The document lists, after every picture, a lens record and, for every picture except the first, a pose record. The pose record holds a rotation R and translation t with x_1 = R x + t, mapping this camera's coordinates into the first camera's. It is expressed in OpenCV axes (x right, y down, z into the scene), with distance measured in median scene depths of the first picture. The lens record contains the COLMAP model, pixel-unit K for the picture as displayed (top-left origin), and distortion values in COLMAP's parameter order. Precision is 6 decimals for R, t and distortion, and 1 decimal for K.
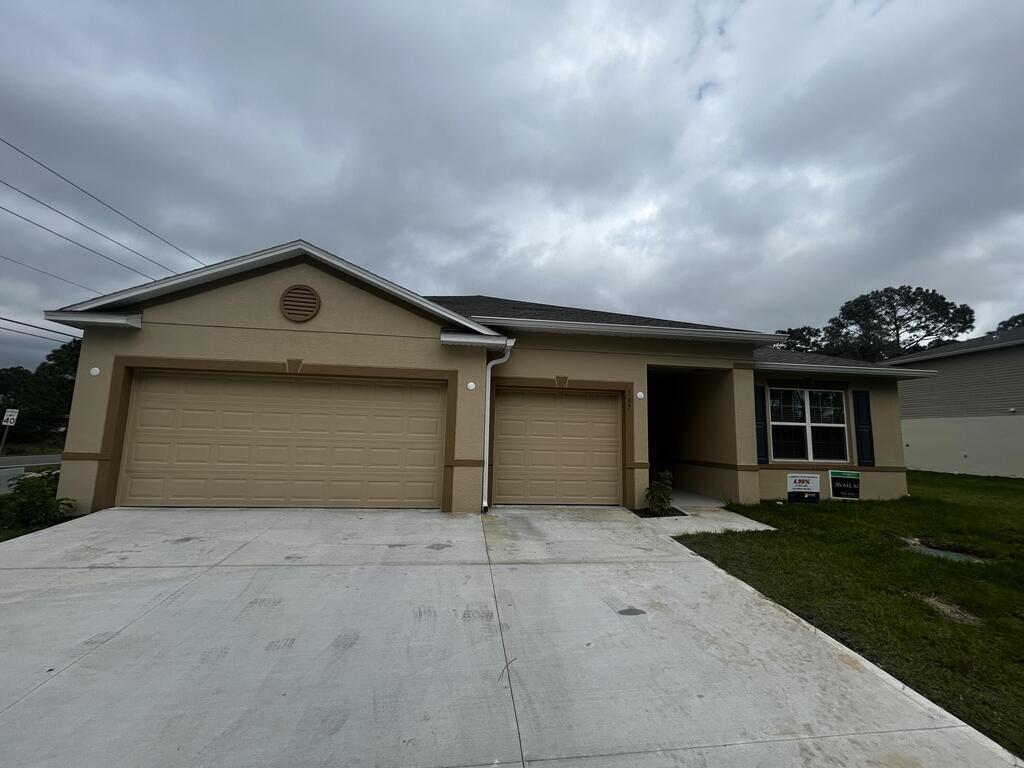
lens RADIAL K [[409.4, 0, 513.9], [0, 409.4, 385.7], [0, 0, 1]] dist [0.000791, -0.000054]
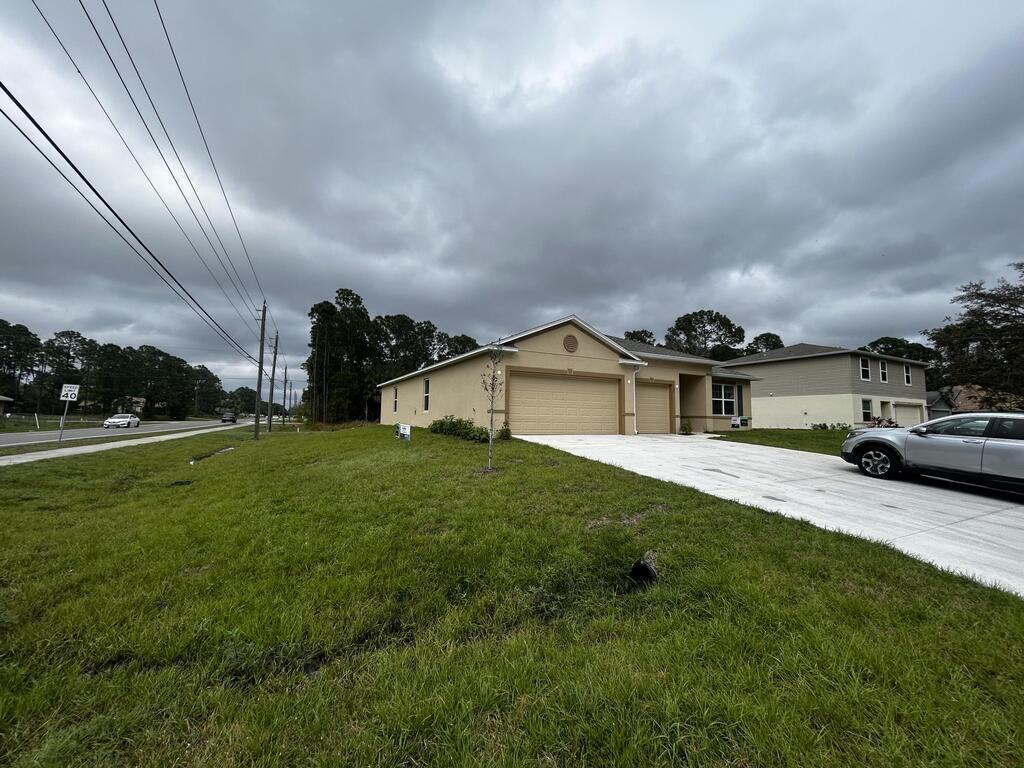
lens RADIAL K [[409.4, 0, 512.3], [0, 409.4, 381.5], [0, 0, 1]] dist [0.000791, -0.000054]
pose [[0.934180, 0.019350, 0.356276, -1.216532], [-0.033221, 0.998908, 0.032855, -0.043366], [-0.355251, -0.042528, 0.933803, -0.731765]]
